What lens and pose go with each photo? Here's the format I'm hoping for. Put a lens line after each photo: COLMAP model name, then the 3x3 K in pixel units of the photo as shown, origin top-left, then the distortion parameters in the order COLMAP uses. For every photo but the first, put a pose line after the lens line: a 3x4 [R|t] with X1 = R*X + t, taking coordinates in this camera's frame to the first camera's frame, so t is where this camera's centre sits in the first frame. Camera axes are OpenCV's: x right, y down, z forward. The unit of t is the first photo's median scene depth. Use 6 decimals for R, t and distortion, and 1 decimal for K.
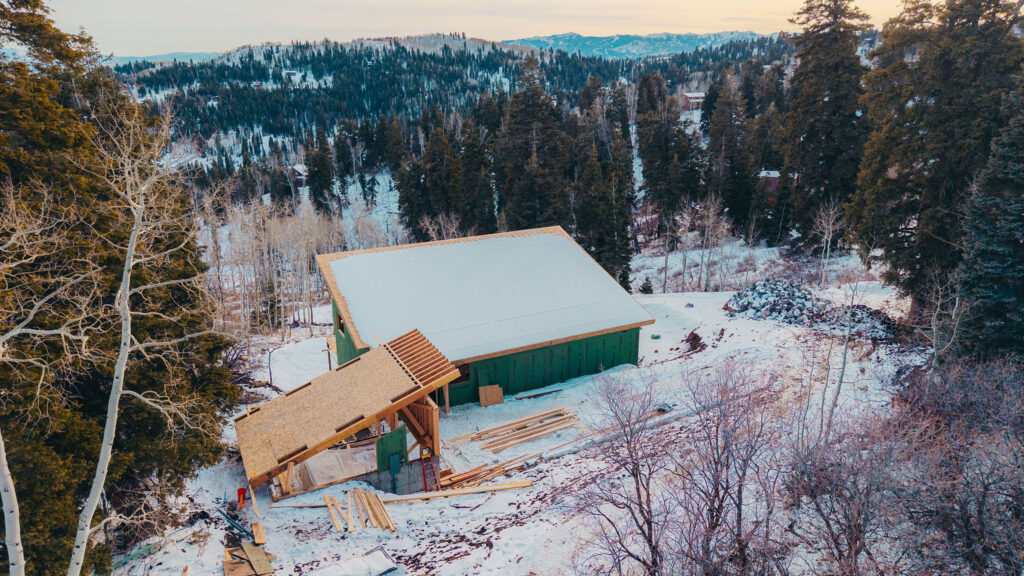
lens RADIAL K [[686.3, 0, 512.0], [0, 686.3, 288.0], [0, 0, 1]] dist [0.021096, -0.016614]
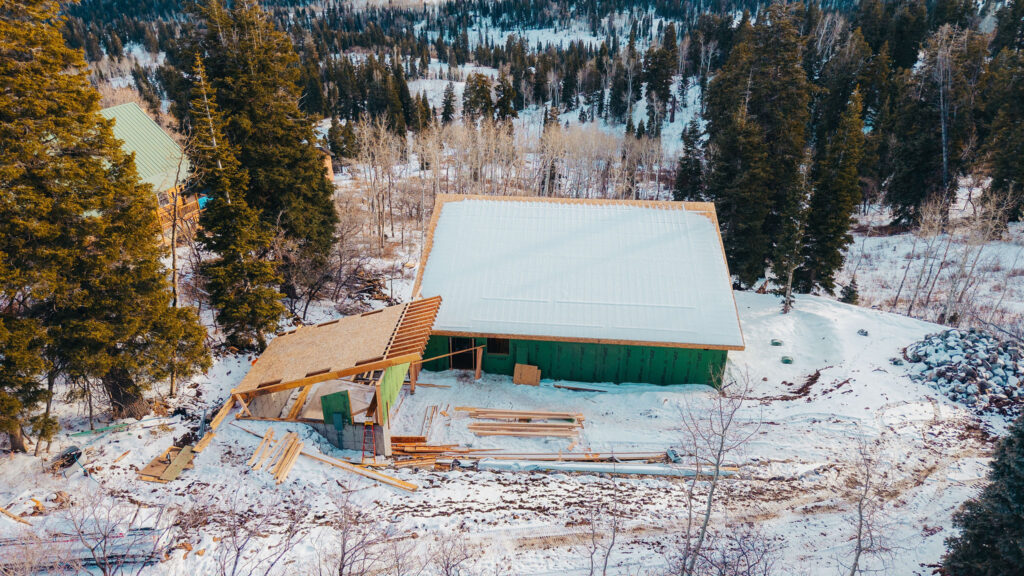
lens RADIAL K [[686.3, 0, 512.0], [0, 686.3, 288.0], [0, 0, 1]] dist [0.021096, -0.016614]
pose [[0.852850, 0.251805, -0.457428, 0.289445], [-0.178570, 0.963870, 0.197655, -0.119744], [0.490672, -0.086887, 0.867001, 0.123079]]
